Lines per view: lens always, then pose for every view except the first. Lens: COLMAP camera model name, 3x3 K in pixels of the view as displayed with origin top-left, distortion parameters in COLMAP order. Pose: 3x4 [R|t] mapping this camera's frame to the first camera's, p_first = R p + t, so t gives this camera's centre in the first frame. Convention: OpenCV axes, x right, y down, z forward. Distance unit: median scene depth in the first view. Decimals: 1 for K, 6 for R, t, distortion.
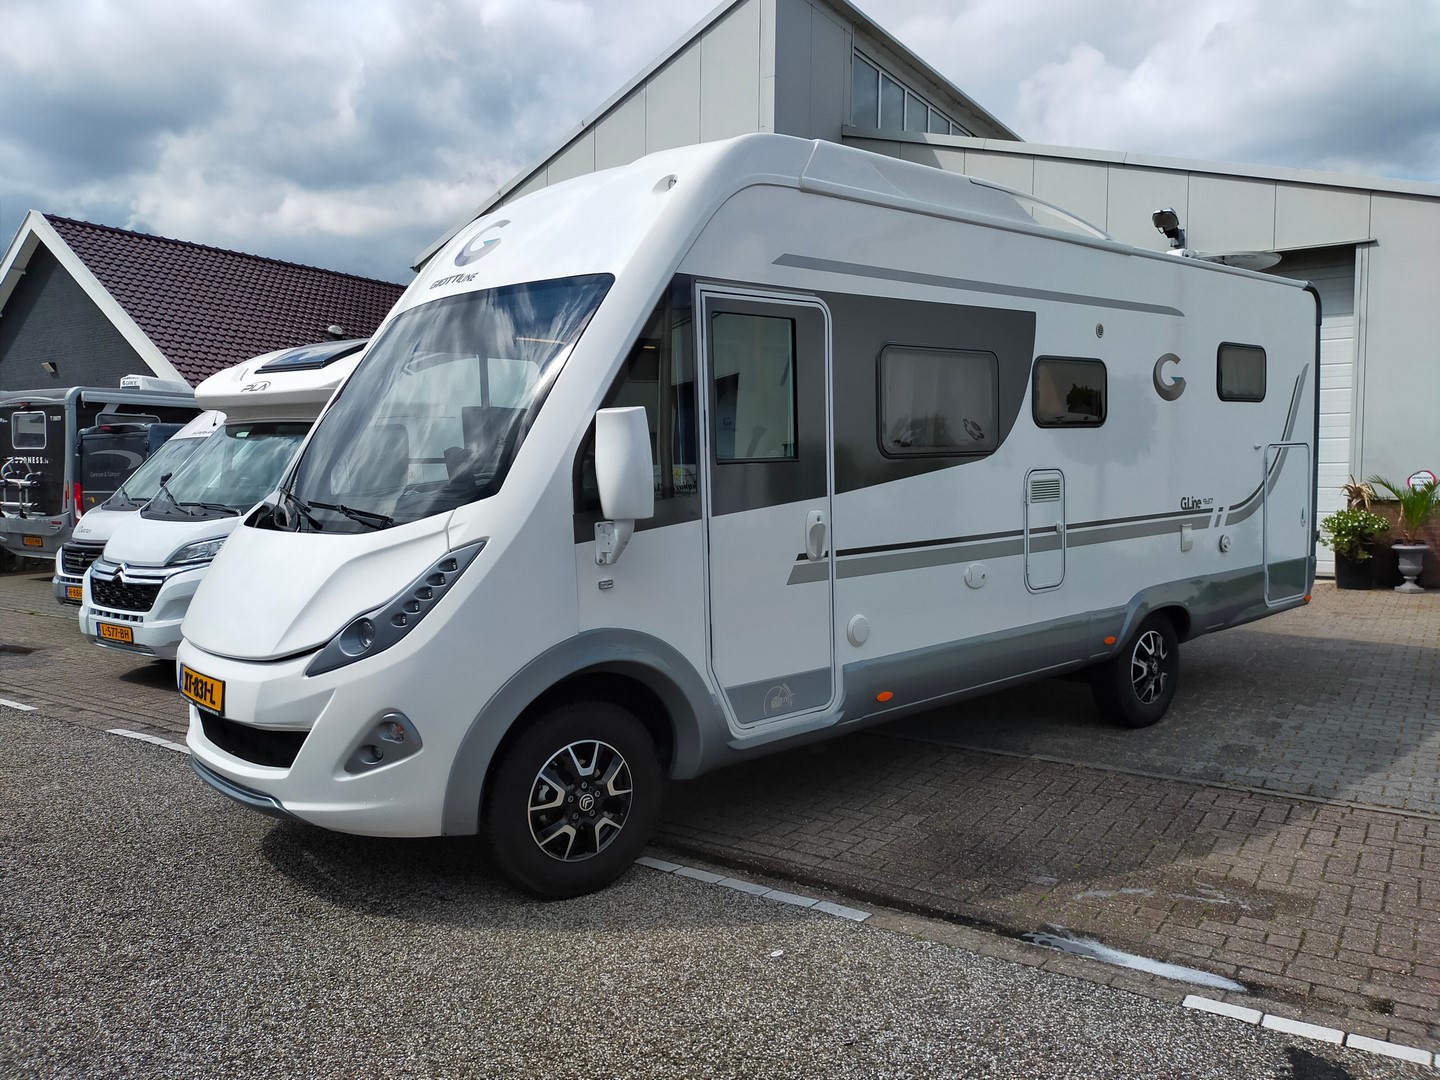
lens RADIAL K [[1065.1, 0, 717.5], [0, 1065.1, 523.5], [0, 0, 1]] dist [0.046688, -0.038217]
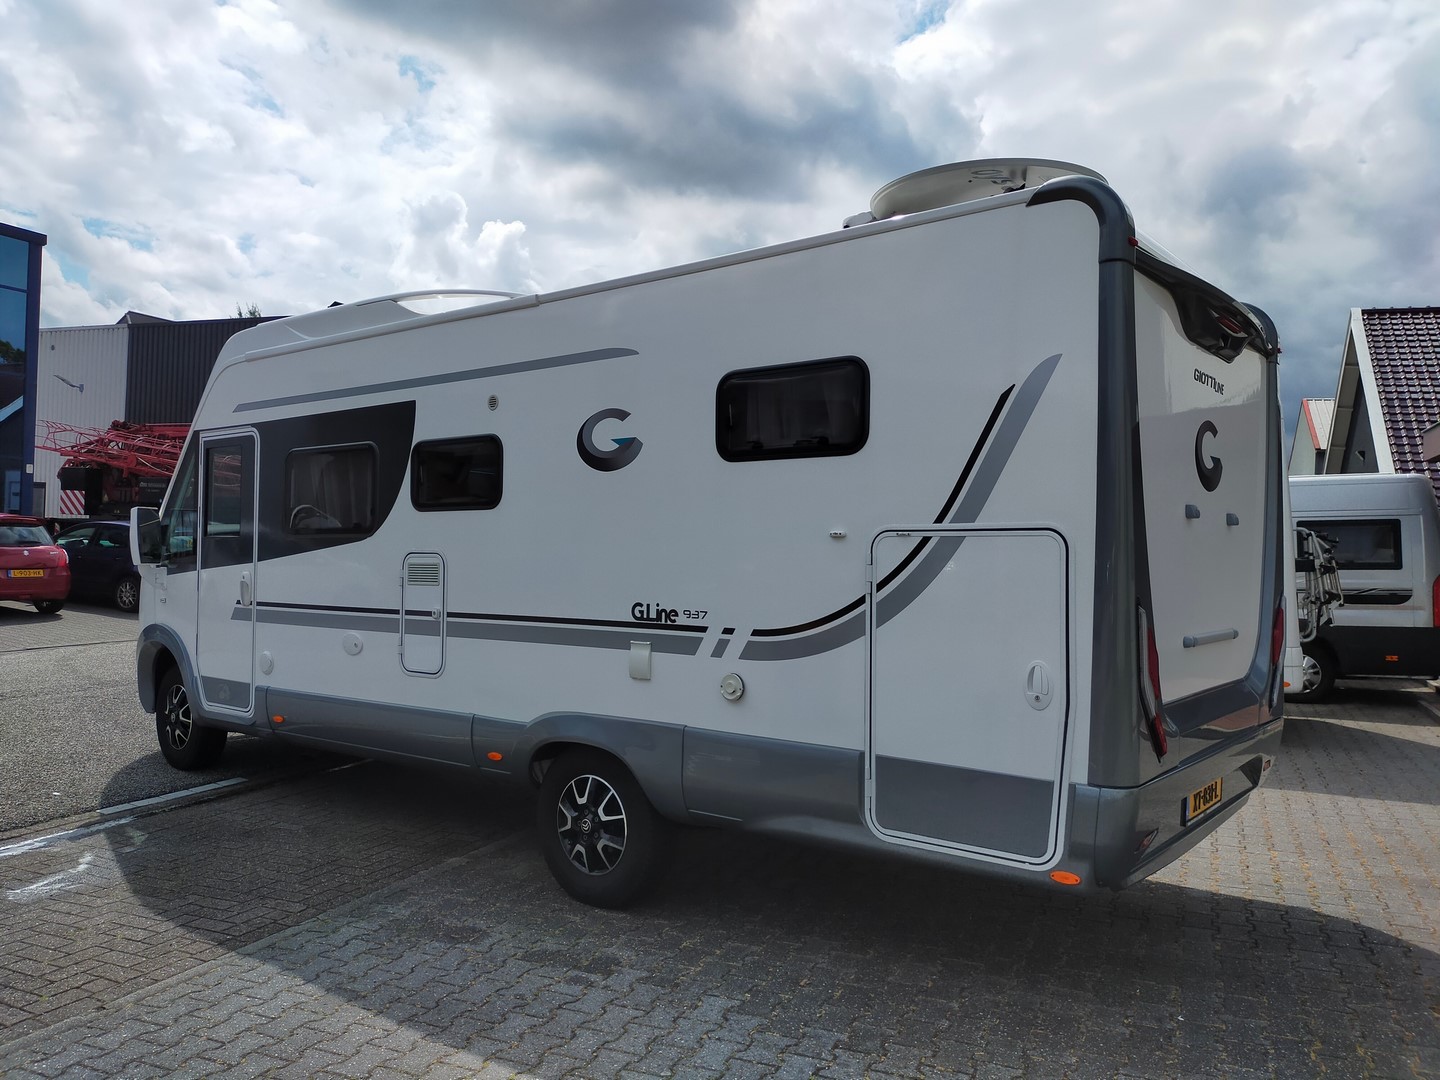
lens RADIAL K [[1065.1, 0, 743.6], [0, 1065.1, 513.7], [0, 0, 1]] dist [0.046688, -0.038217]
pose [[0.207472, -0.011785, -0.978170, 1.369214], [-0.074263, 0.996852, -0.027761, -0.082691], [0.975418, 0.078401, 0.205944, 1.101653]]
